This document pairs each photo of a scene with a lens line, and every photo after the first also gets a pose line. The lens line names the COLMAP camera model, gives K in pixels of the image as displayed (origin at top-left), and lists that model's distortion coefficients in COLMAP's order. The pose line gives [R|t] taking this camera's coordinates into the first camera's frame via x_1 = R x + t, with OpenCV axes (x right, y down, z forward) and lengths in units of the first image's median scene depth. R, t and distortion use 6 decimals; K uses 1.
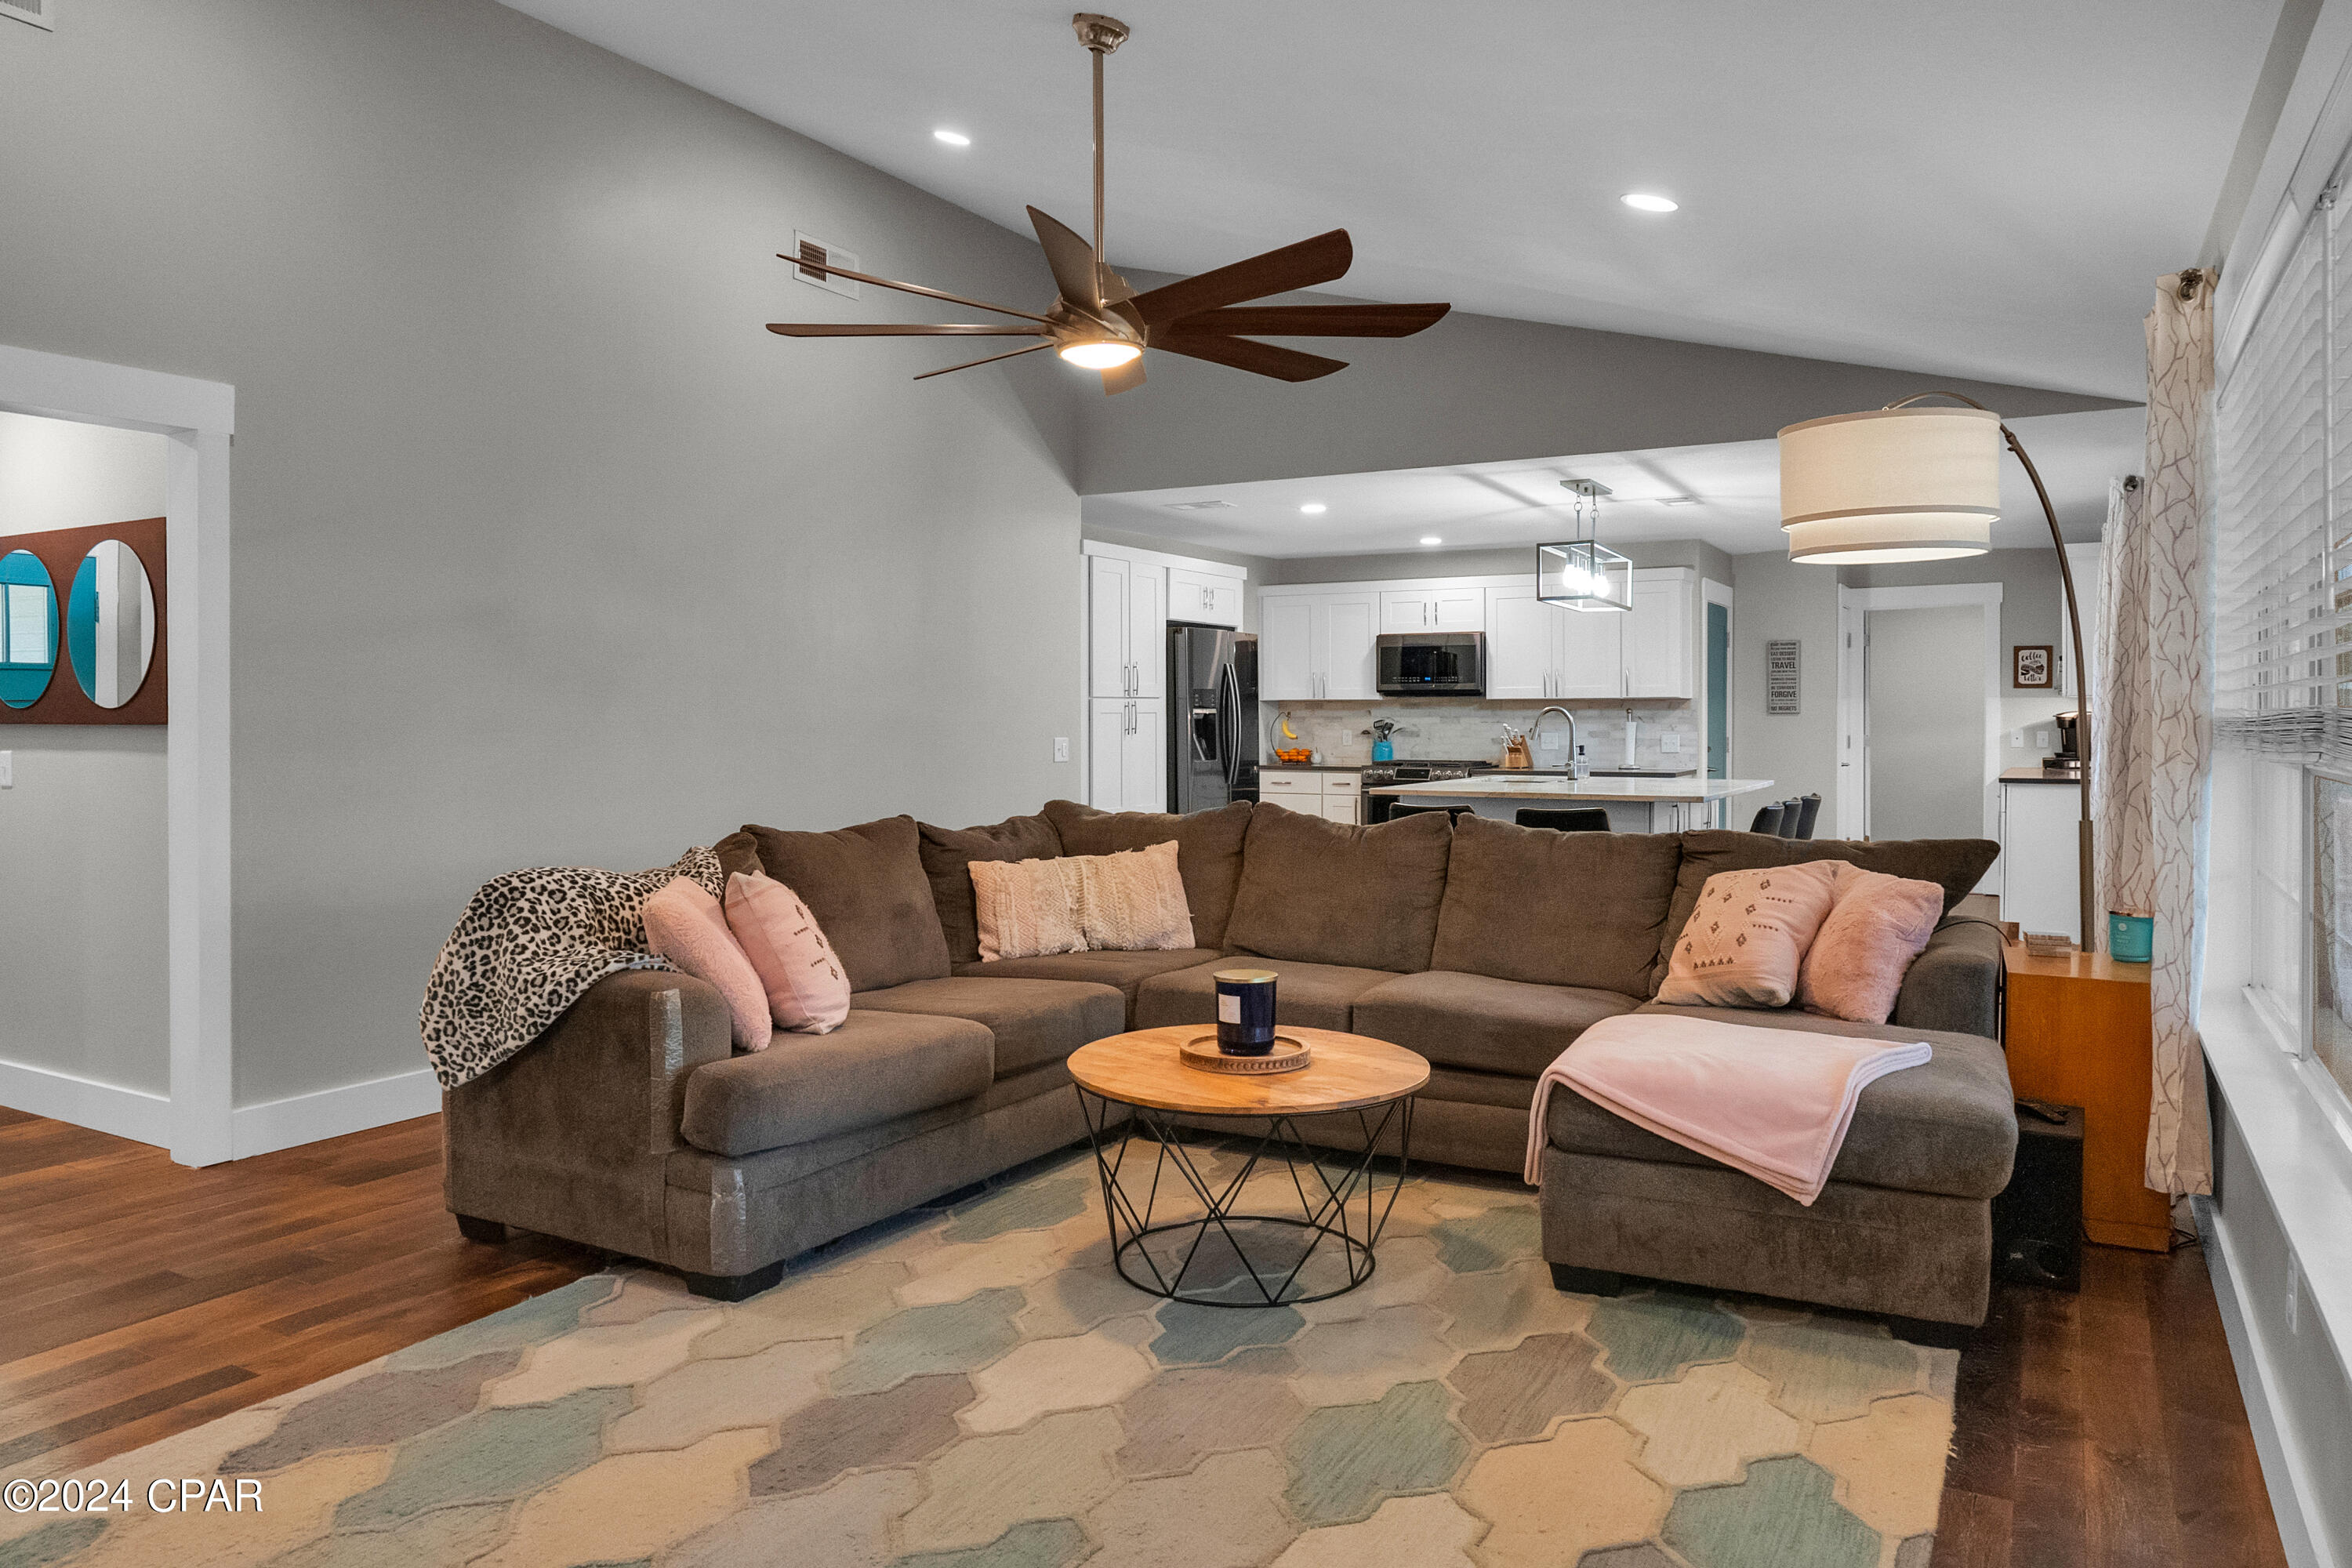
lens RADIAL K [[1576.0, 0, 1188.7], [0, 1576.0, 735.8], [0, 0, 1]] dist [-0.007429, 0.000511]
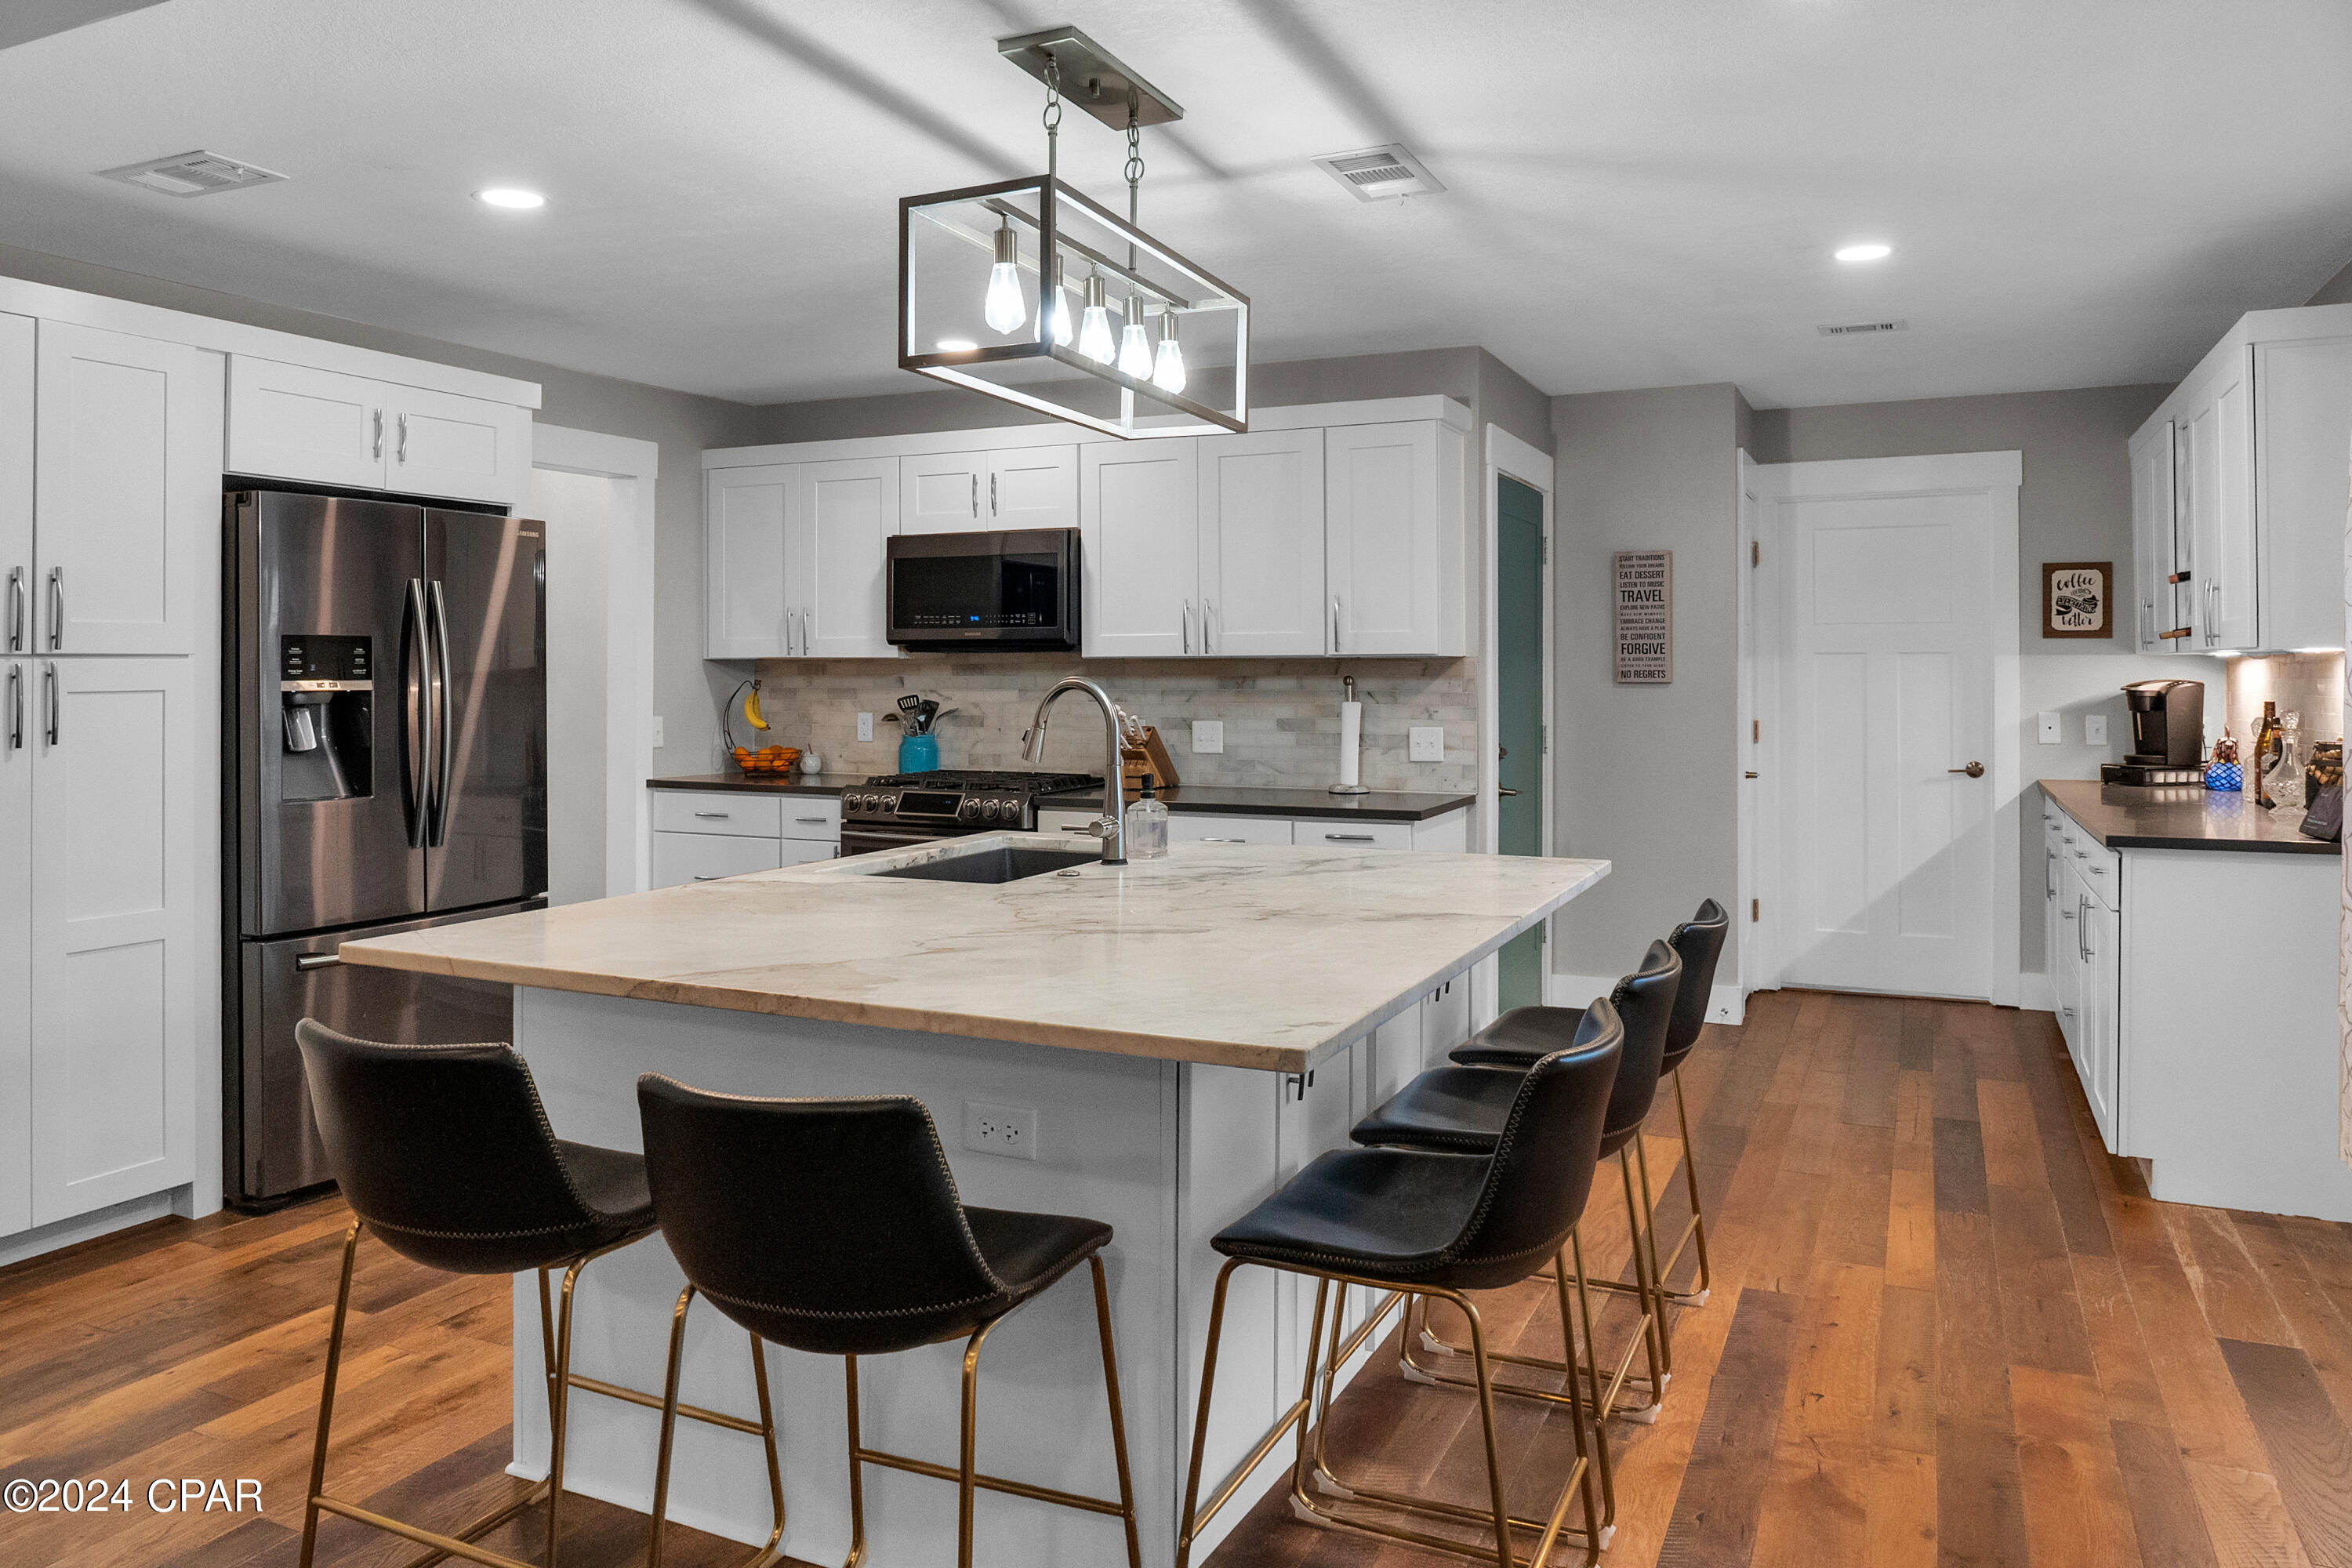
lens RADIAL K [[1593.8, 0, 1154.4], [0, 1593.8, 658.1], [0, 0, 1]] dist [-0.017402, -0.000908]
pose [[0.998298, 0.000615, 0.058316, 0.179528], [0.000559, 0.999798, -0.020110, -0.012263], [-0.058317, 0.020108, 0.998096, 0.466103]]
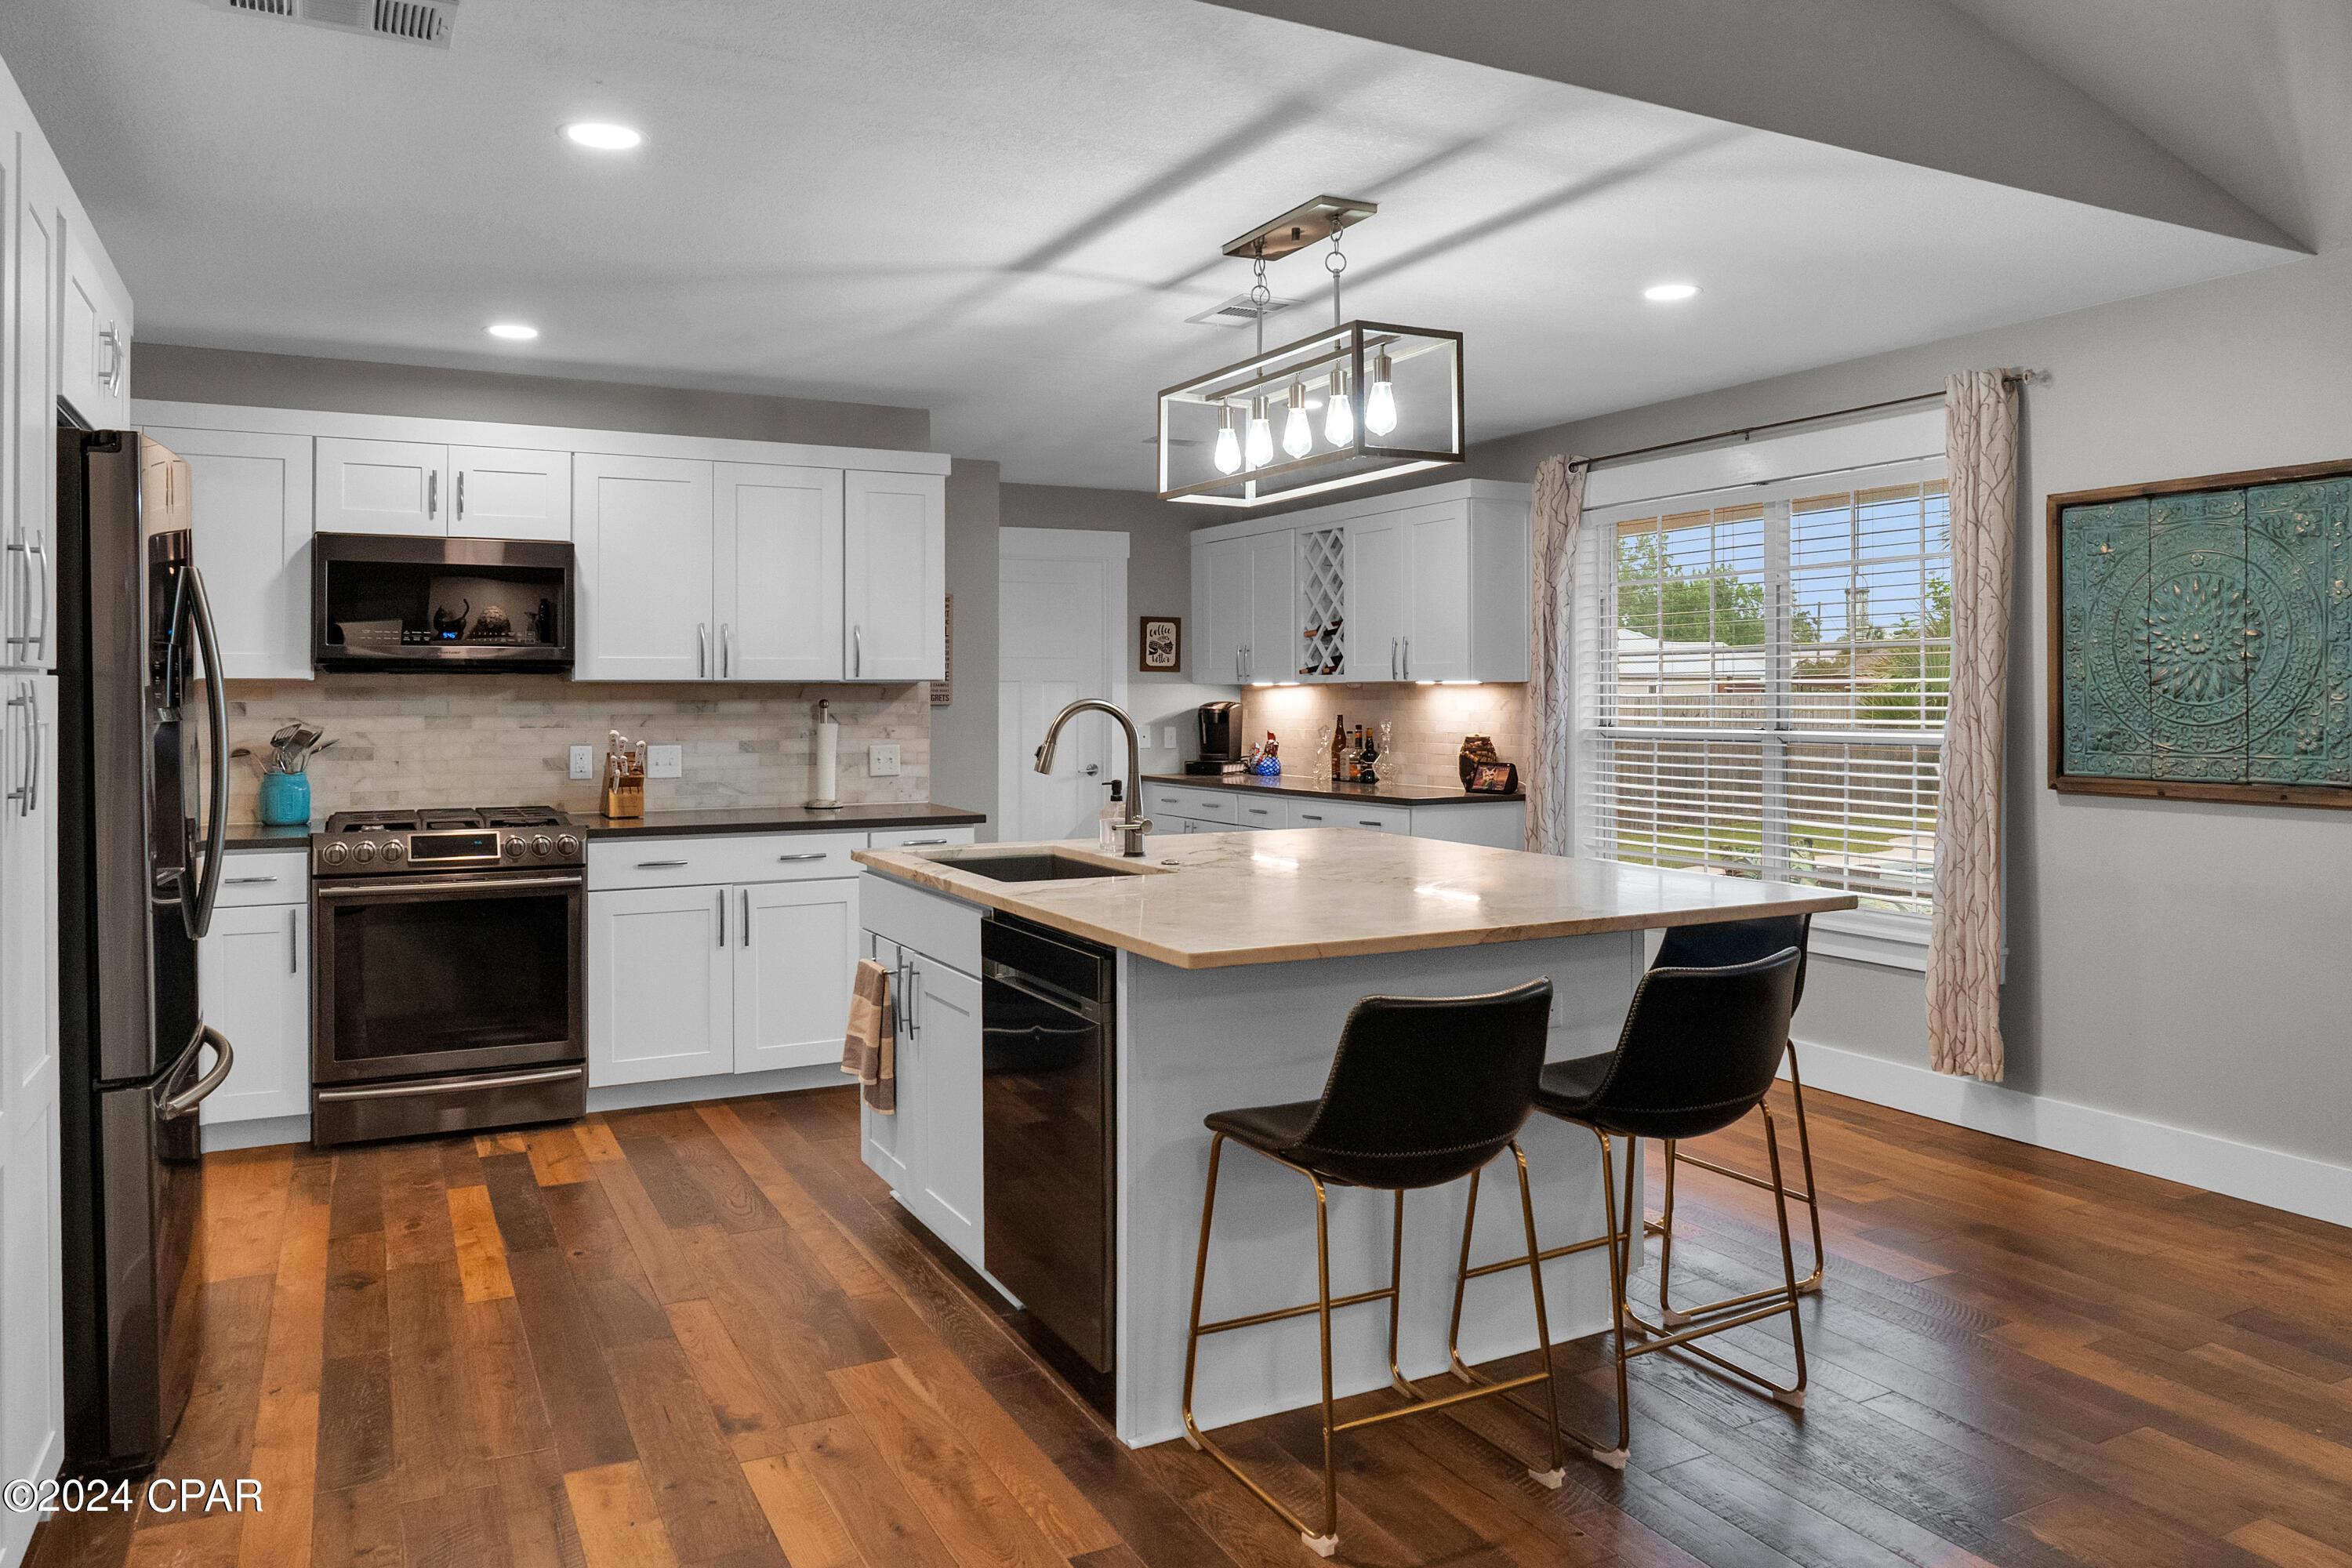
lens RADIAL K [[1593.8, 0, 1154.4], [0, 1593.8, 658.1], [0, 0, 1]] dist [-0.017402, -0.000908]
pose [[0.578698, 0.019369, 0.815312, -0.107120], [0.012030, 0.999406, -0.032282, -0.011862], [-0.815453, 0.028490, 0.578121, 0.560325]]
